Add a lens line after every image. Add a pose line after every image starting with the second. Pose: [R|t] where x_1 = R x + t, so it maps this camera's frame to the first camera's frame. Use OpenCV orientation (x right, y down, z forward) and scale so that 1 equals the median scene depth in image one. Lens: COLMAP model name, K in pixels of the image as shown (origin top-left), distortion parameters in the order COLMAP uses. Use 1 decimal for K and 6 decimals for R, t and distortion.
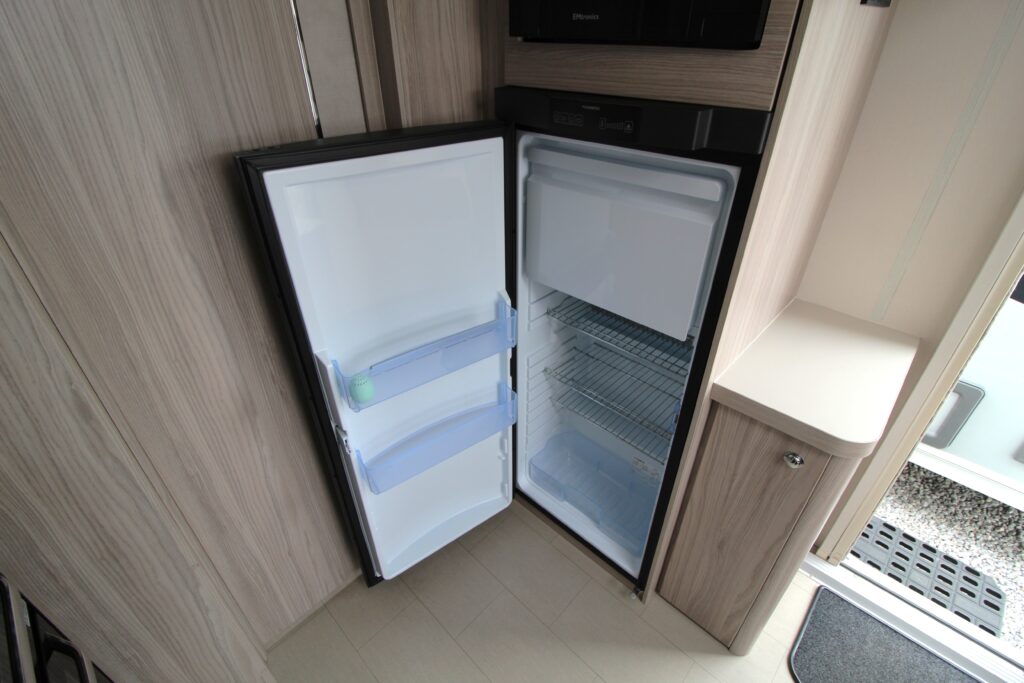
lens RADIAL K [[475.5, 0, 513.7], [0, 475.5, 337.4], [0, 0, 1]] dist [-0.002168, -0.012267]
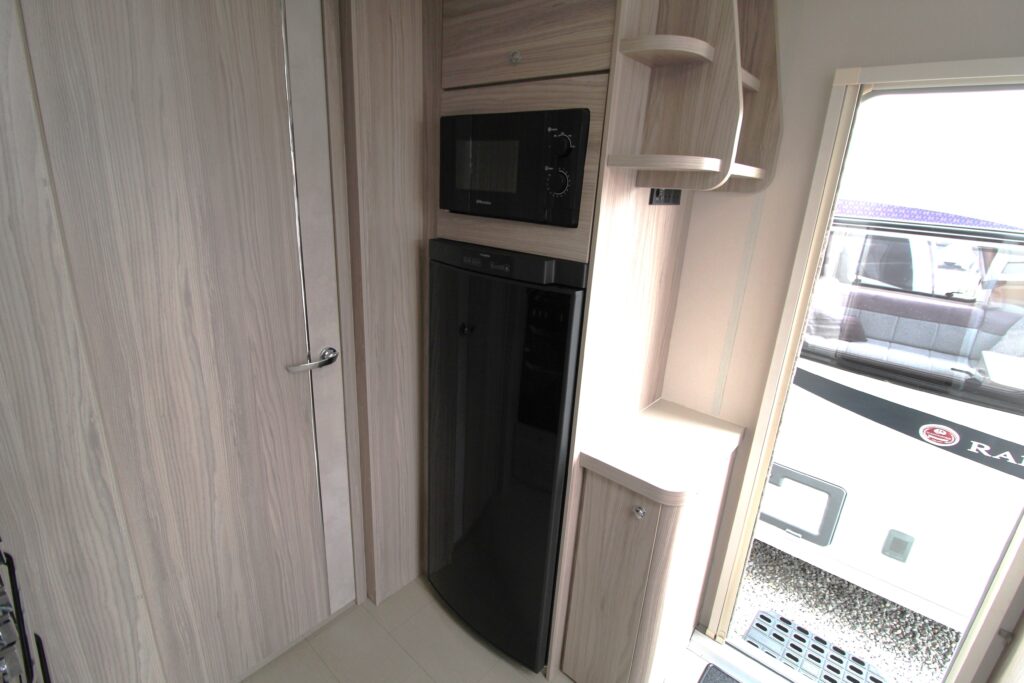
lens RADIAL K [[476.3, 0, 515.1], [0, 476.3, 335.9], [0, 0, 1]] dist [-0.000420, -0.012810]
pose [[0.997079, 0.042956, 0.063145, 0.138585], [-0.024376, 0.962577, -0.269910, 0.143204], [-0.072376, 0.267583, 0.960813, -0.331116]]
